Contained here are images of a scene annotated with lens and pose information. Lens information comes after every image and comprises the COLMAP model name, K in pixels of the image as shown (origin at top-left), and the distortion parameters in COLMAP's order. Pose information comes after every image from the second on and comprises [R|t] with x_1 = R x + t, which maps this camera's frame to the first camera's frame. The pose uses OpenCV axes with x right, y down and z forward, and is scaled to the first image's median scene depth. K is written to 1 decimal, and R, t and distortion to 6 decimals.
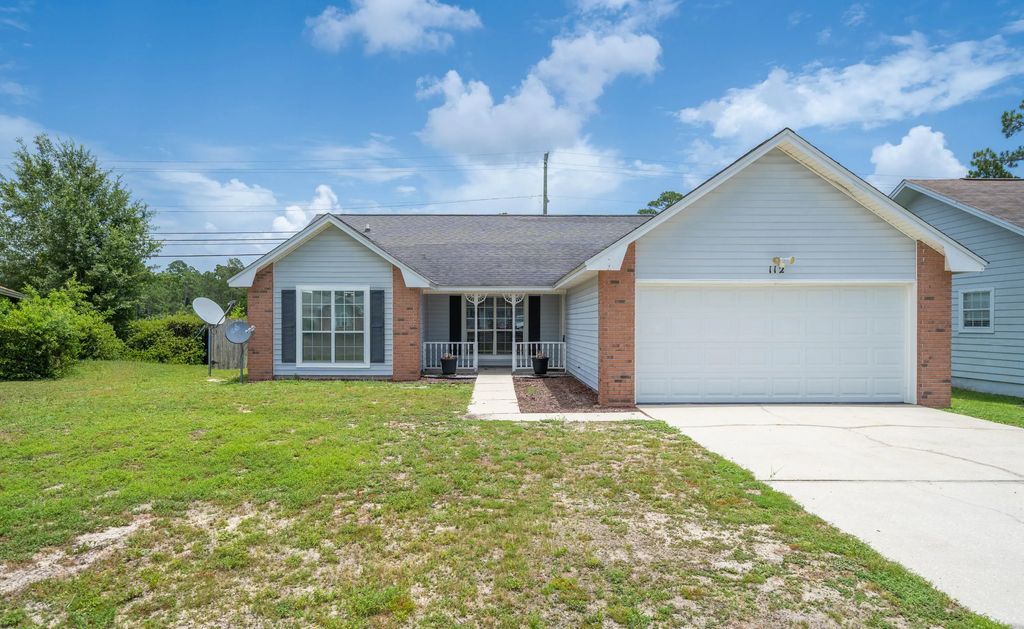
lens RADIAL K [[623.3, 0, 512.0], [0, 623.3, 312.2], [0, 0, 1]] dist [-0.016078, 0.003830]
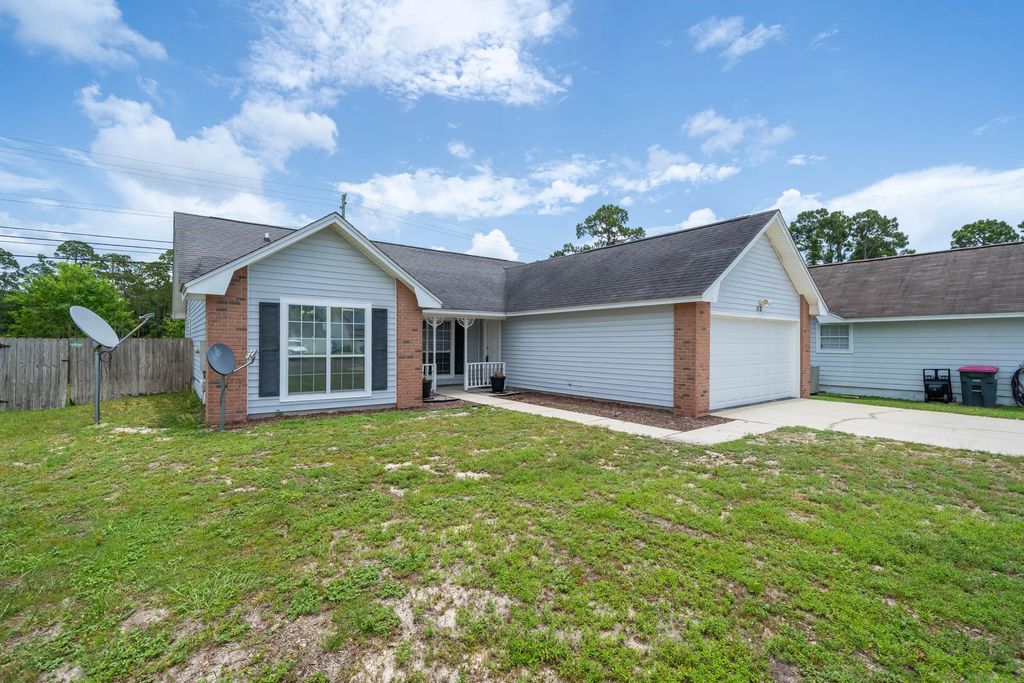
lens RADIAL K [[447.1, 0, 511.0], [0, 447.1, 347.0], [0, 0, 1]] dist [0.003223, -0.000463]
pose [[0.803081, -0.000768, 0.595870, -0.447327], [-0.015332, 0.999641, 0.021952, 0.002563], [-0.595673, -0.026765, 0.802781, 0.372179]]
